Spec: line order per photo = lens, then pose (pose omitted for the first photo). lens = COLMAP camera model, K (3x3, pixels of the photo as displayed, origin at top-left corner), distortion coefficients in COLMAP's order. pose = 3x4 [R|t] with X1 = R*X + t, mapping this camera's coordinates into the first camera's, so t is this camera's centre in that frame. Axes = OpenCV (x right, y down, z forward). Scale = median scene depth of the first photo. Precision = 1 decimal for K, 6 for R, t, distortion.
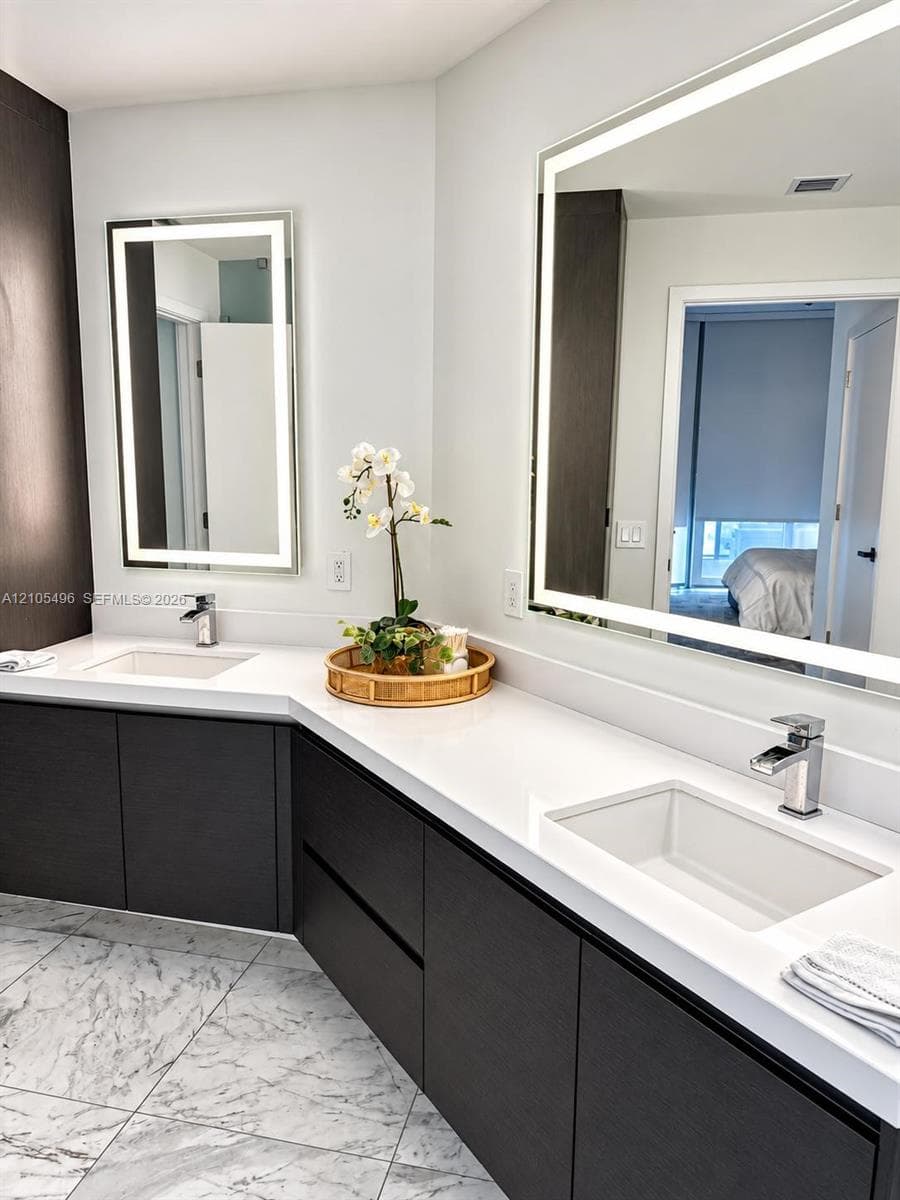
lens RADIAL K [[843.5, 0, 457.4], [0, 843.5, 591.7], [0, 0, 1]] dist [-0.011729, -0.012721]
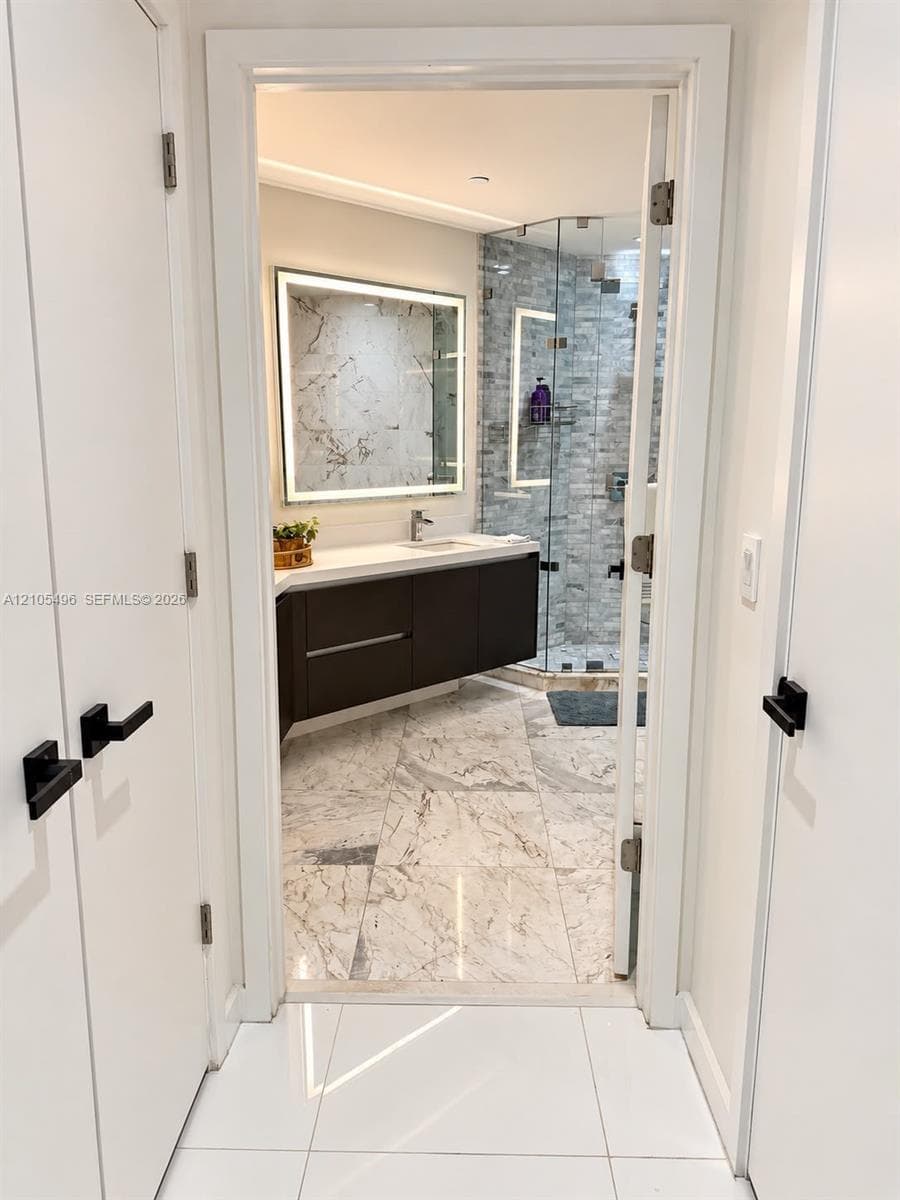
lens RADIAL K [[843.5, 0, 449.0], [0, 843.5, 605.4], [0, 0, 1]] dist [-0.011729, -0.012721]
pose [[-0.190785, -0.202294, 0.960561, -2.127289], [0.150795, 0.960881, 0.232312, -0.167878], [-0.969980, 0.189169, -0.152817, 1.107607]]
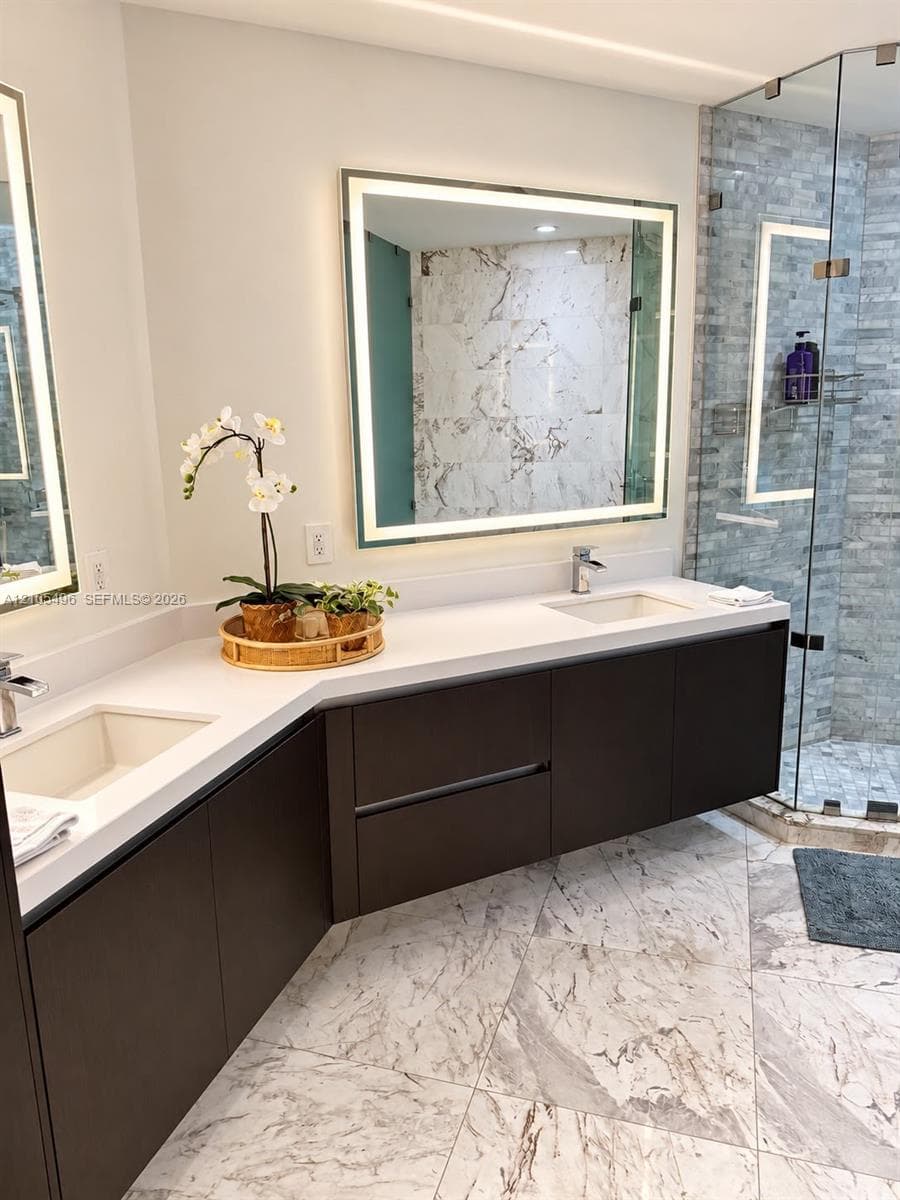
lens RADIAL K [[843.5, 0, 450.8], [0, 843.5, 594.3], [0, 0, 1]] dist [-0.011729, -0.012721]
pose [[0.098892, -0.215596, 0.971462, -1.261857], [0.186035, 0.963041, 0.194789, -0.145556], [-0.977554, 0.161463, 0.135346, 0.817645]]
